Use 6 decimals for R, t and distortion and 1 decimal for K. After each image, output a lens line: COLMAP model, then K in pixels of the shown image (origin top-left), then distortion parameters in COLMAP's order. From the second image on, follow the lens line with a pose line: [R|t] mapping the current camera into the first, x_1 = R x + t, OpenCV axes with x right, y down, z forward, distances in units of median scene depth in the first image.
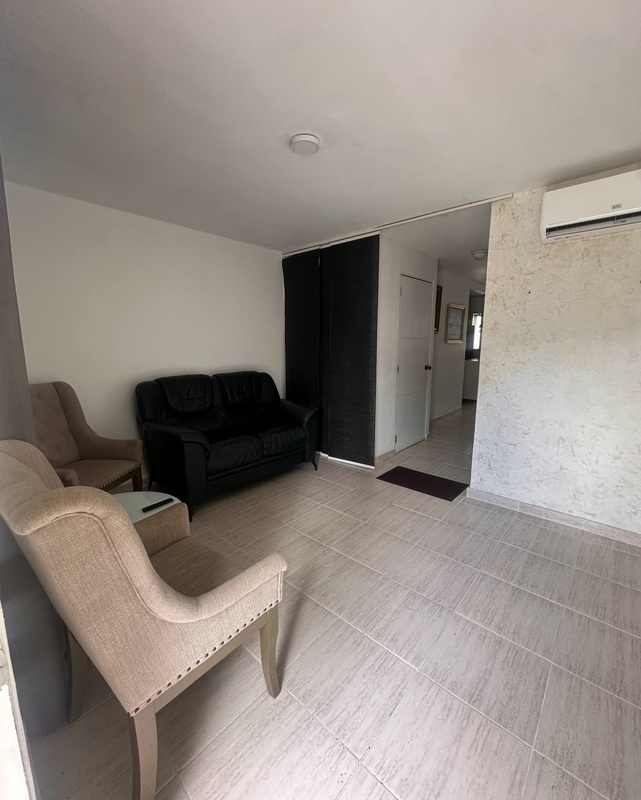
lens RADIAL K [[340.7, 0, 319.2], [0, 340.7, 398.1], [0, 0, 1]] dist [-0.004033, -0.000467]
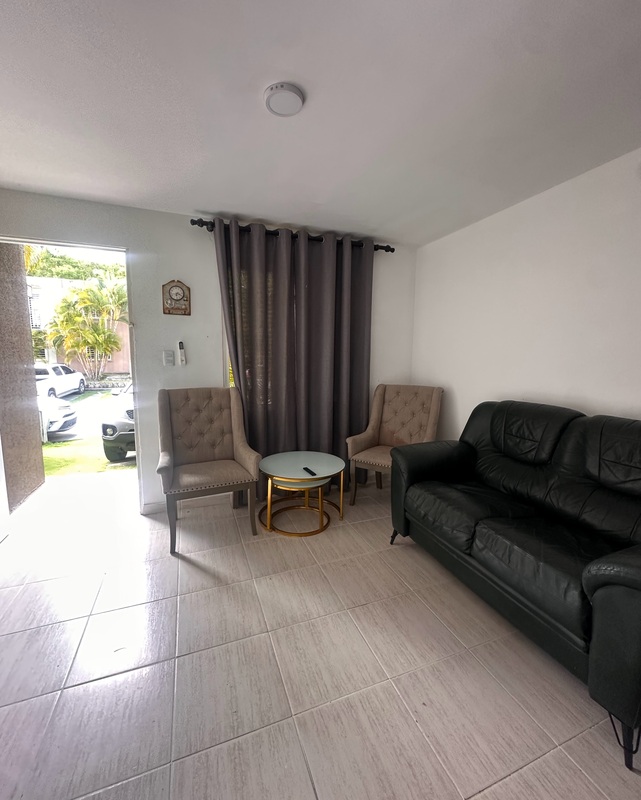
lens RADIAL K [[340.7, 0, 319.4], [0, 340.7, 399.8], [0, 0, 1]] dist [-0.004033, -0.000467]
pose [[-0.460686, 0.106564, -0.881143, 0.455096], [-0.153854, 0.968149, 0.197525, -0.160307], [0.874127, 0.226564, -0.429618, 1.044278]]
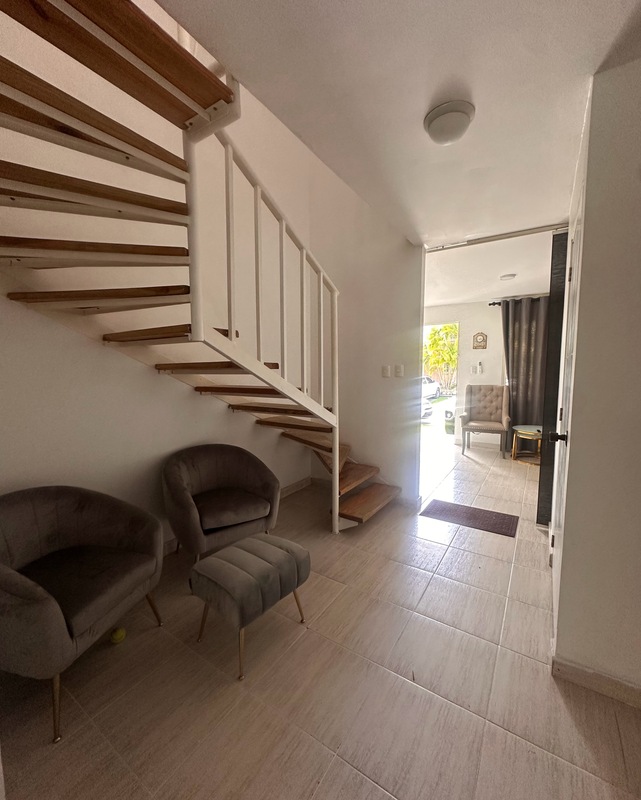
lens RADIAL K [[340.7, 0, 321.1], [0, 340.7, 400.6], [0, 0, 1]] dist [-0.004033, -0.000467]
pose [[-0.989022, 0.013020, -0.147193, 0.976280], [-0.024635, 0.967642, 0.251122, -0.325531], [0.145700, 0.251991, -0.956698, 2.065442]]
